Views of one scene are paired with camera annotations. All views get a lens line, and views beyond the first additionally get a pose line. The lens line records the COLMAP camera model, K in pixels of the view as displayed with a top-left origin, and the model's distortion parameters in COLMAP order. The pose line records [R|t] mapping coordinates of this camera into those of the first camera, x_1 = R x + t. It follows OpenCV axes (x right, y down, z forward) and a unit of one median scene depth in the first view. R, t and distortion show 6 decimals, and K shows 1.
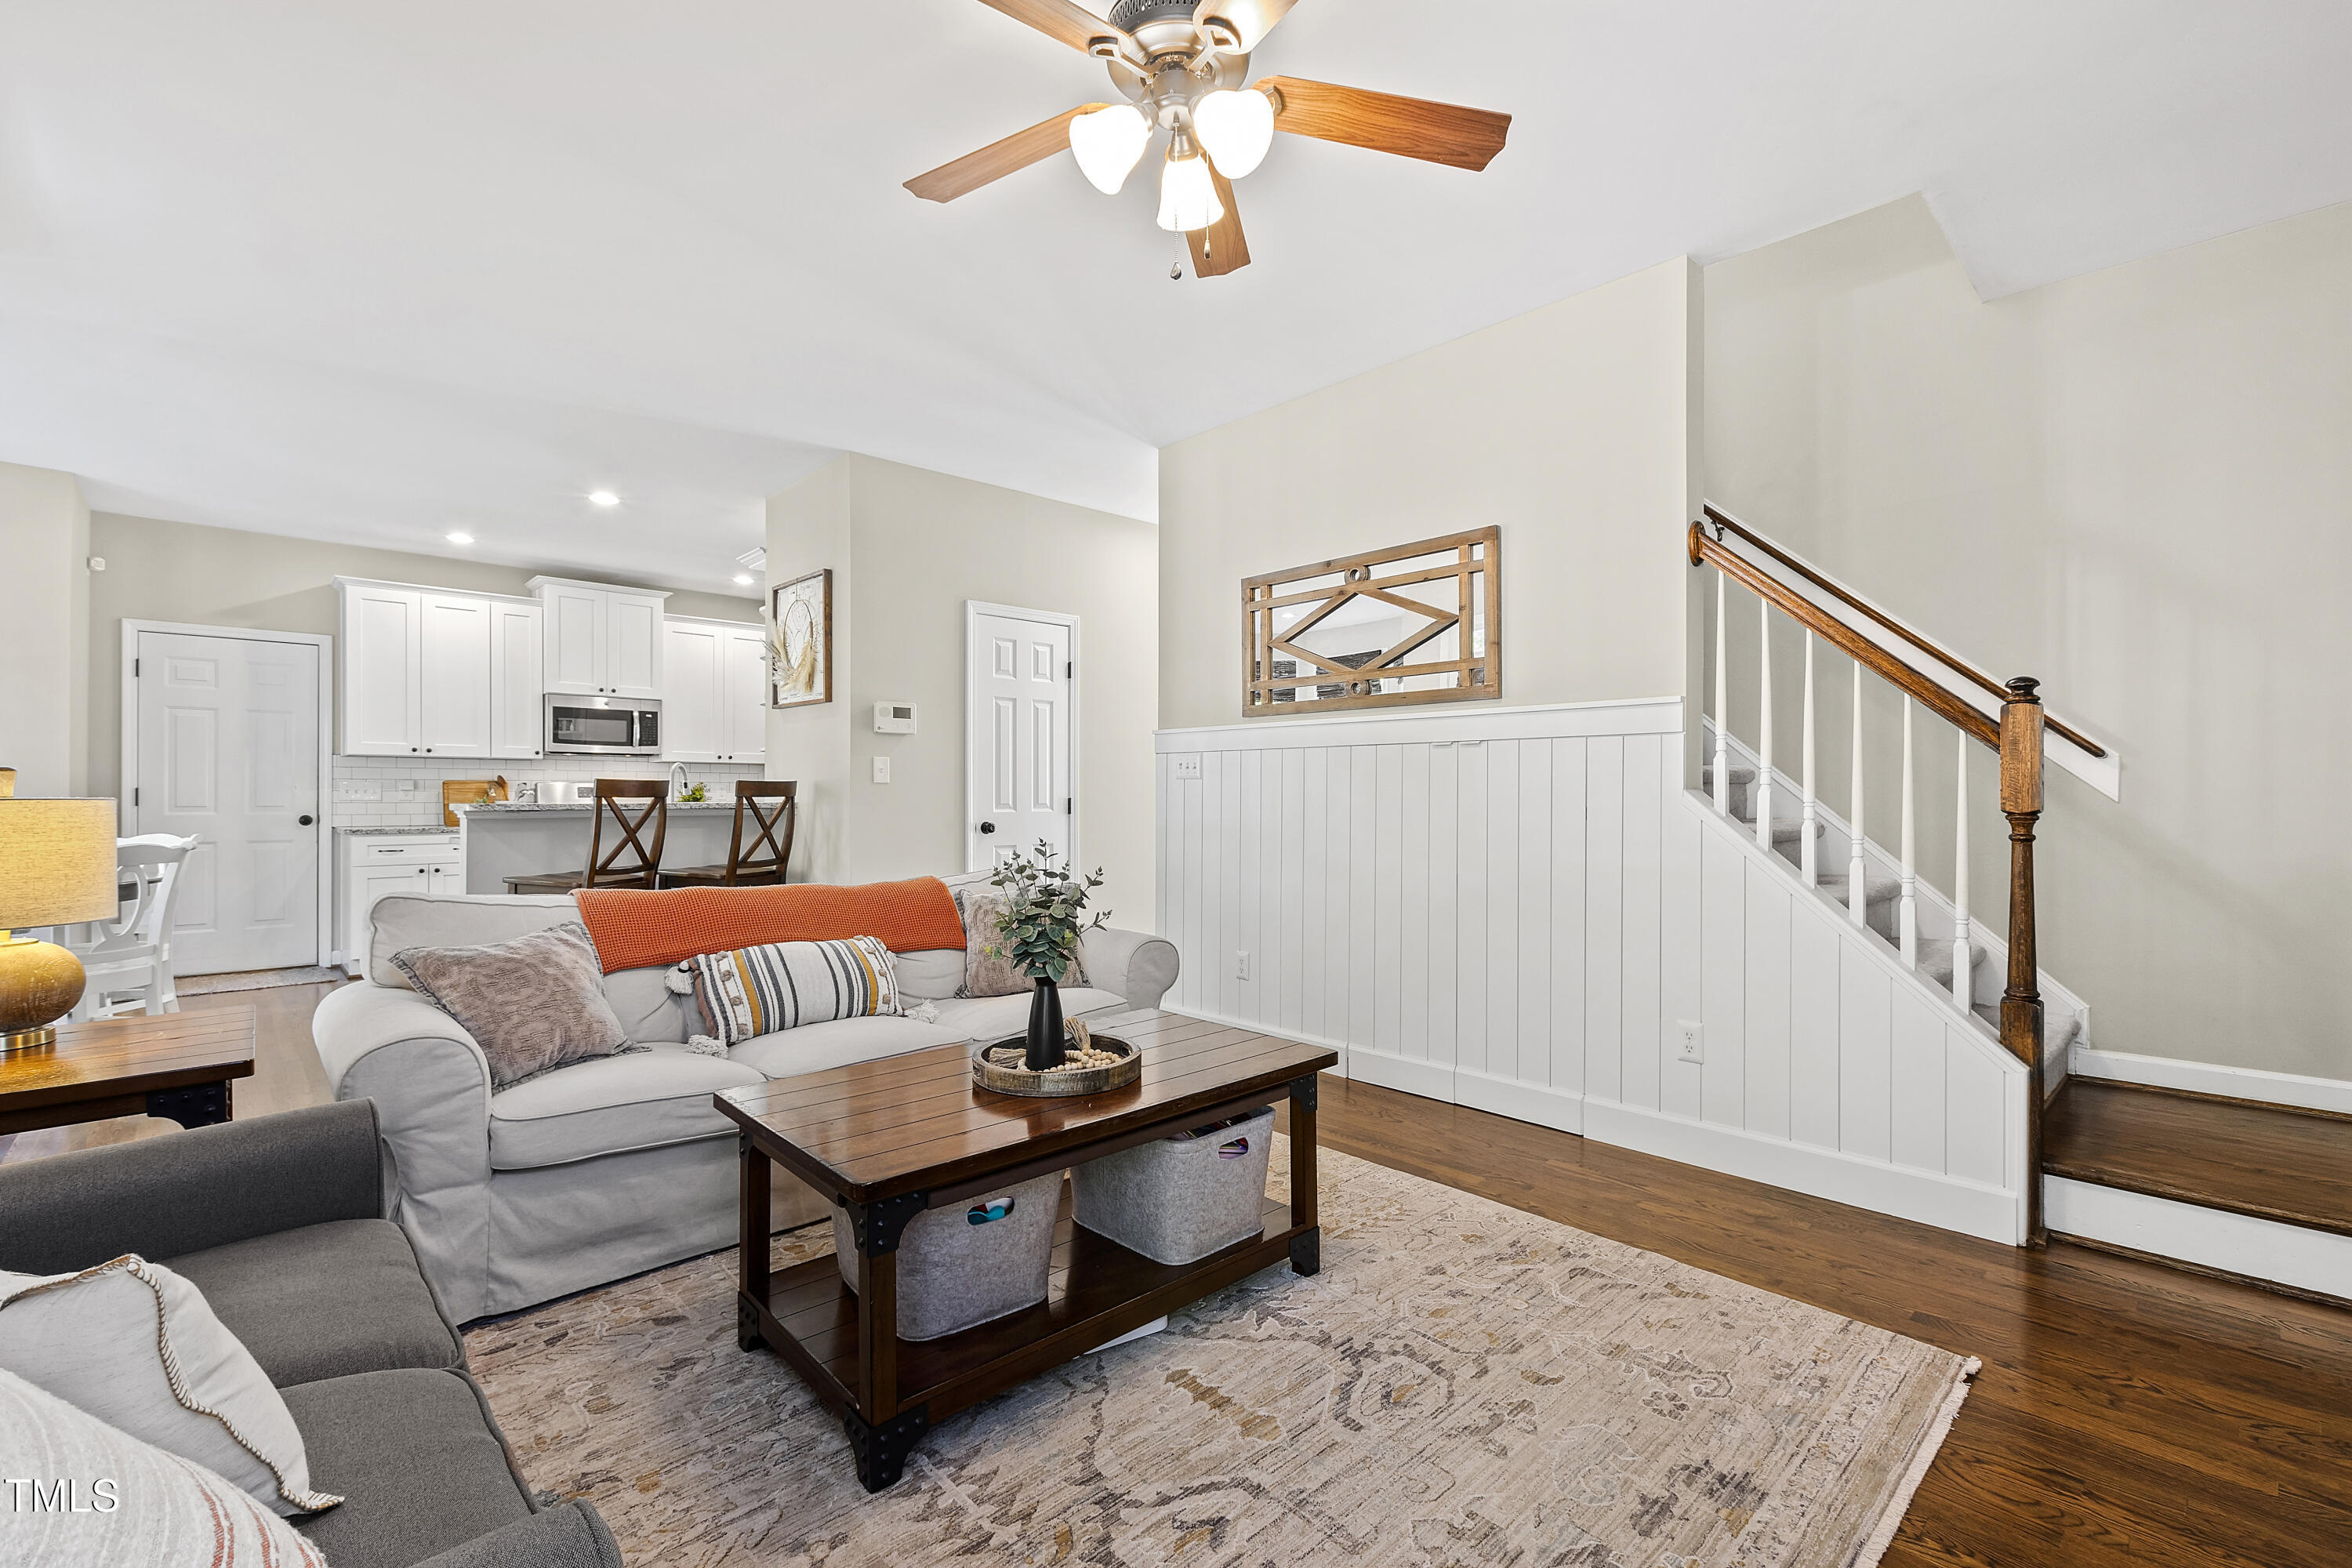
lens RADIAL K [[1034.5, 0, 1175.3], [0, 1034.5, 780.6], [0, 0, 1]] dist [-0.001801, -0.000902]
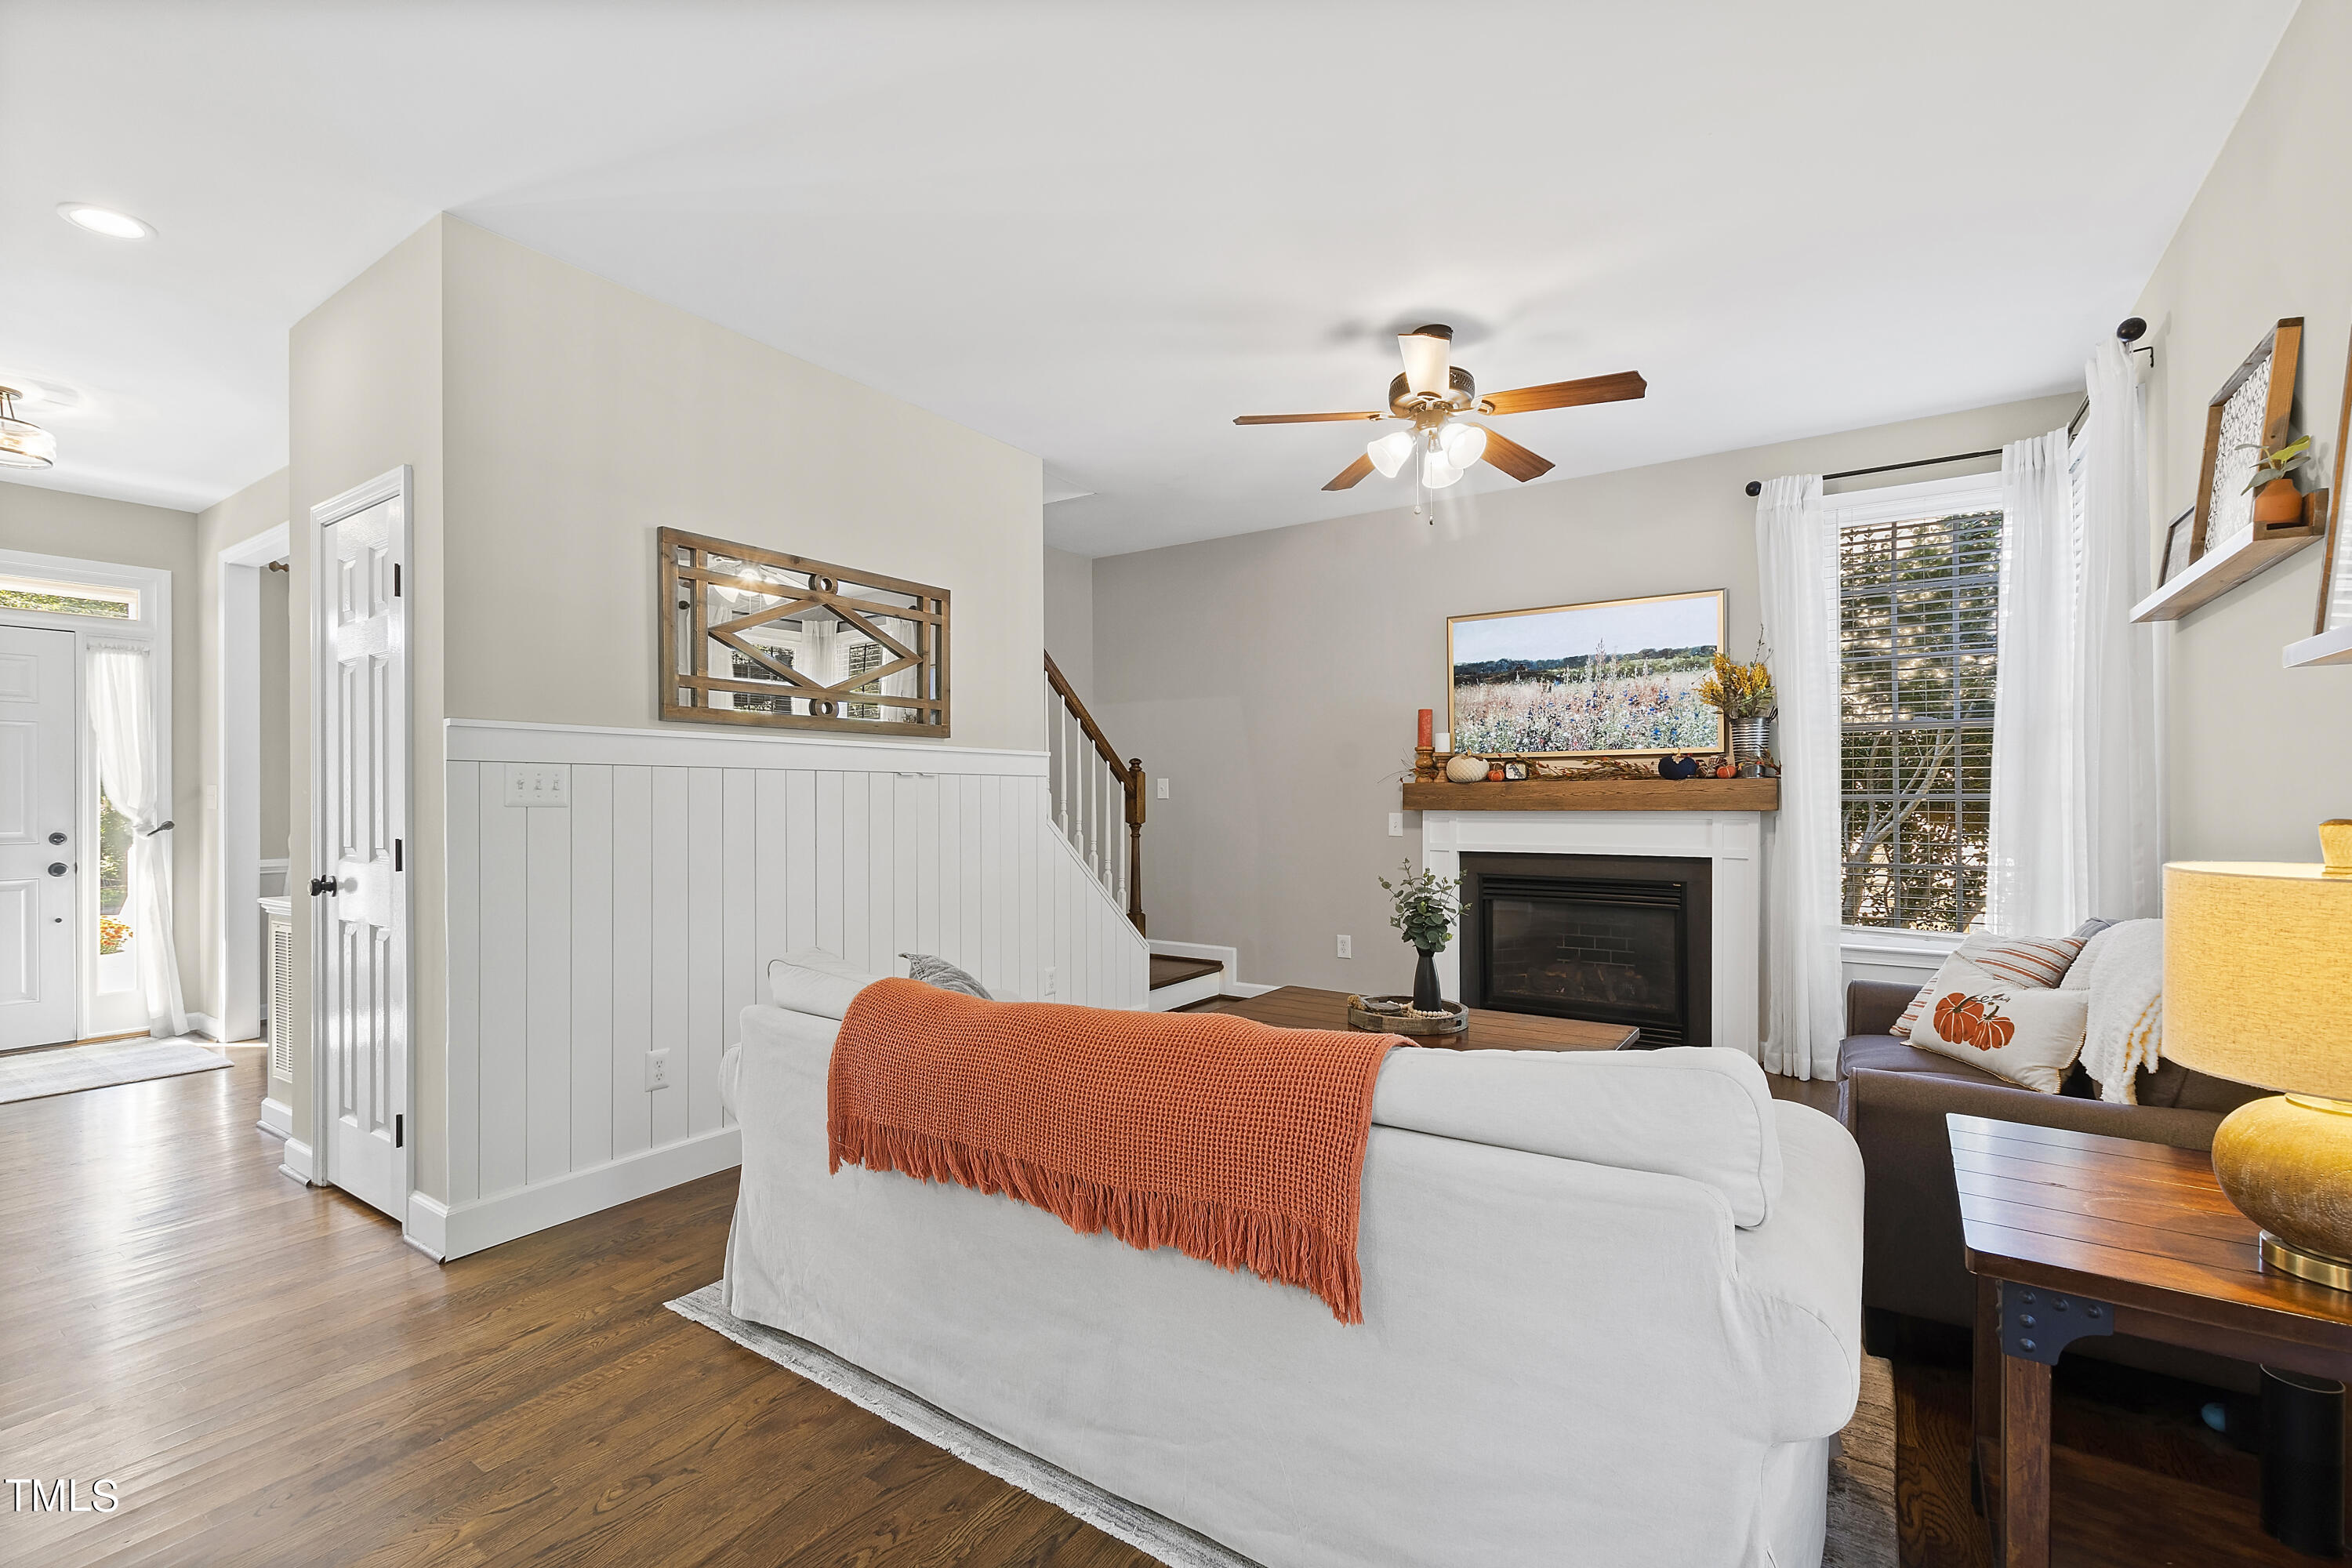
lens RADIAL K [[1034.5, 0, 1172.4], [0, 1034.5, 799.2], [0, 0, 1]] dist [-0.001801, -0.000902]
pose [[-0.220037, 0.007252, 0.975465, -0.772096], [0.002363, 0.999973, -0.006901, -0.001105], [-0.975489, 0.000786, -0.220049, 0.885140]]
